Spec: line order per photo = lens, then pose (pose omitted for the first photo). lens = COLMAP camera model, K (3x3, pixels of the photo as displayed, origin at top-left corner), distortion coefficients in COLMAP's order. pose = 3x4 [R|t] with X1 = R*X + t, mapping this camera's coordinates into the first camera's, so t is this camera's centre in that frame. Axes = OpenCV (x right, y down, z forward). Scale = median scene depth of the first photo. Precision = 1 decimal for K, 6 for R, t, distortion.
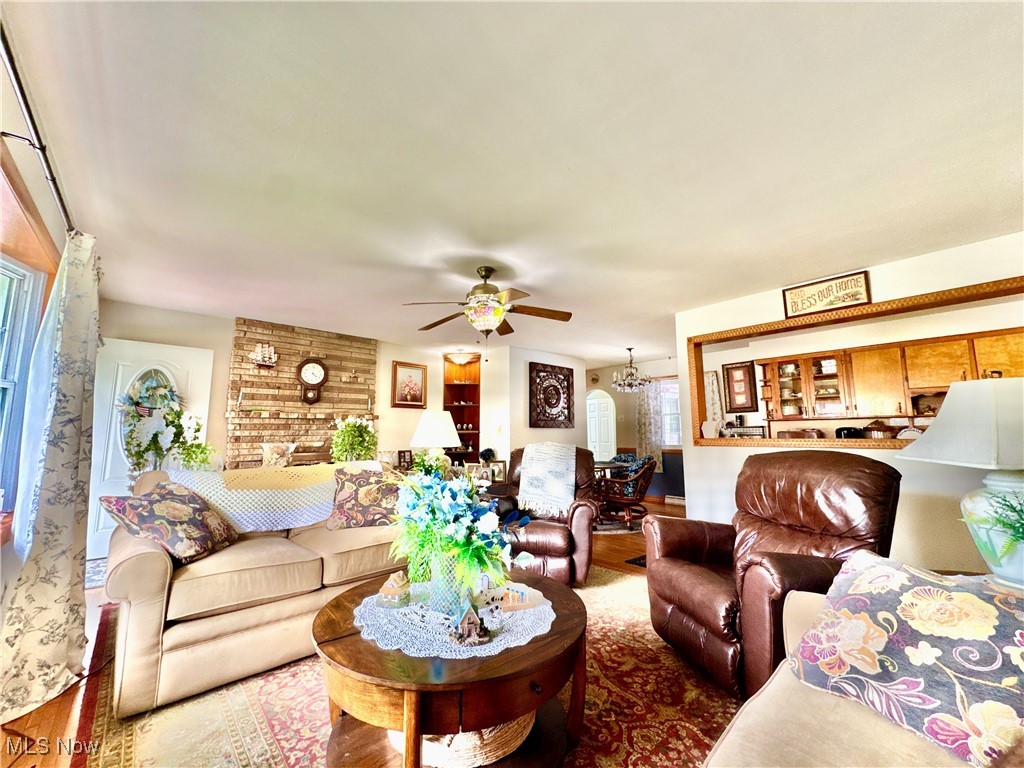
lens RADIAL K [[409.7, 0, 512.1], [0, 409.7, 384.4], [0, 0, 1]] dist [-0.002521, -0.000561]
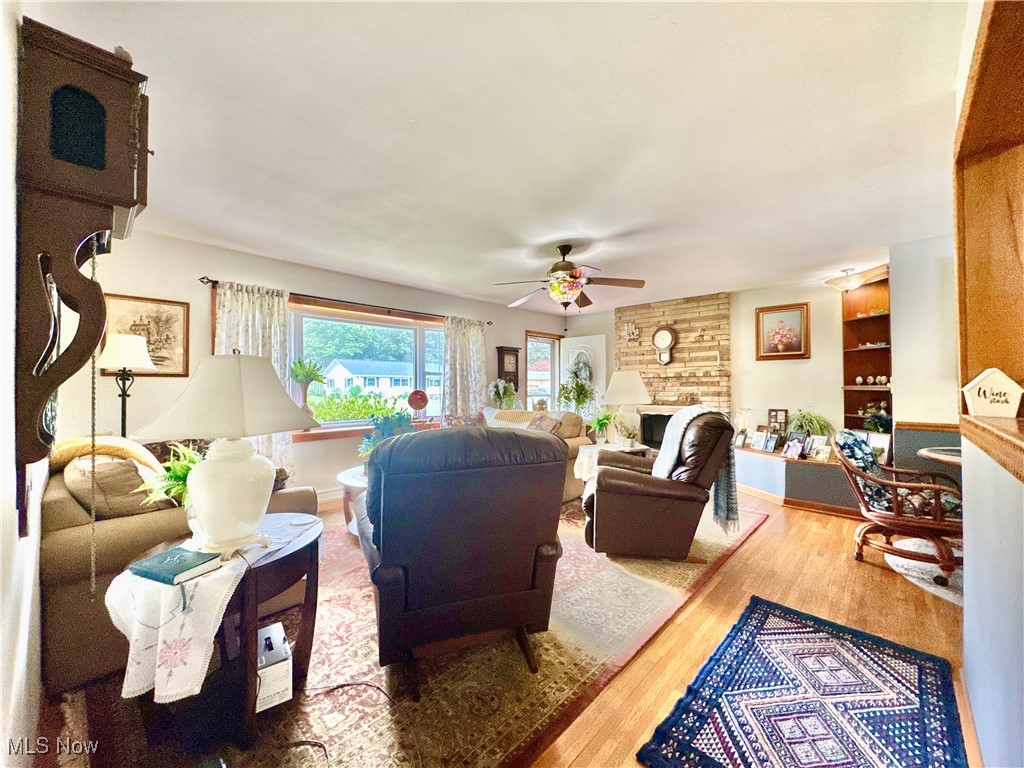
lens RADIAL K [[409.7, 0, 511.2], [0, 409.7, 384.1], [0, 0, 1]] dist [-0.002521, -0.000561]
pose [[0.087439, -0.001731, -0.996168, 0.600728], [0.127820, 0.991752, 0.009496, 0.031902], [0.987935, -0.128161, 0.086939, 0.413050]]
